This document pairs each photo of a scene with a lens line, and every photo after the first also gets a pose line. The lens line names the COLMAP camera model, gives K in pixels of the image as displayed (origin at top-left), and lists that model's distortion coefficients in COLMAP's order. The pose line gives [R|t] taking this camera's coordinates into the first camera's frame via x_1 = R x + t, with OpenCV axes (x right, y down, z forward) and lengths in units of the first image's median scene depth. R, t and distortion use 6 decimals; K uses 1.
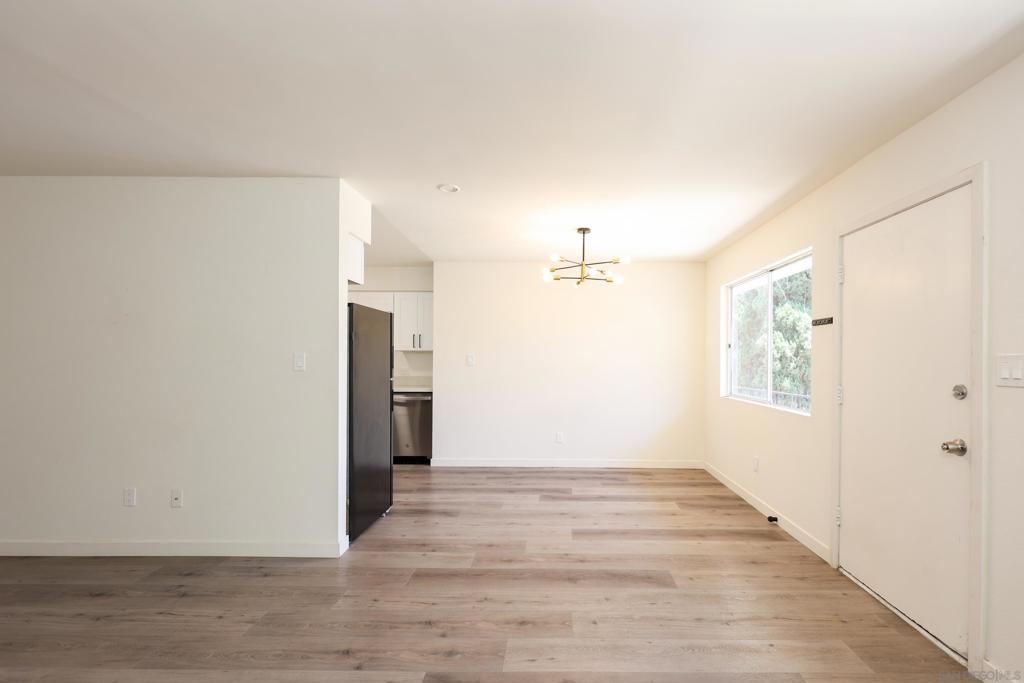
lens RADIAL K [[461.6, 0, 555.9], [0, 461.6, 366.9], [0, 0, 1]] dist [-0.003158, 0.000379]
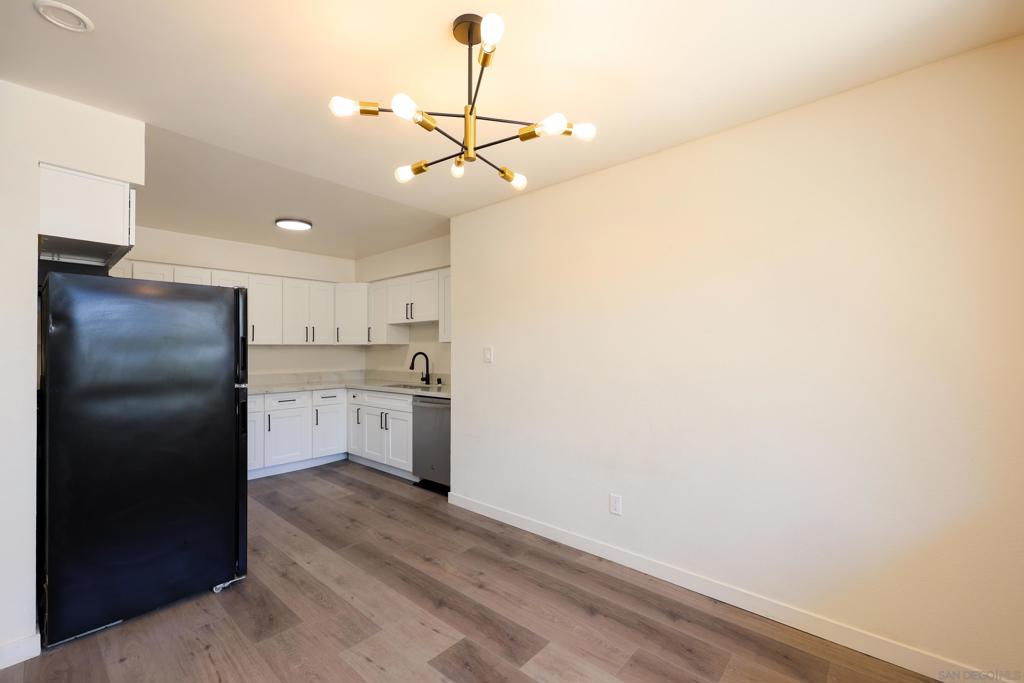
lens RADIAL K [[436.0, 0, 498.8], [0, 436.0, 342.5], [0, 0, 1]] dist [0.000930, 0.000689]
pose [[0.748570, -0.018328, -0.662803, 0.352653], [-0.005938, 0.999393, -0.034342, -0.016128], [0.663029, 0.029643, 0.748006, 0.797351]]
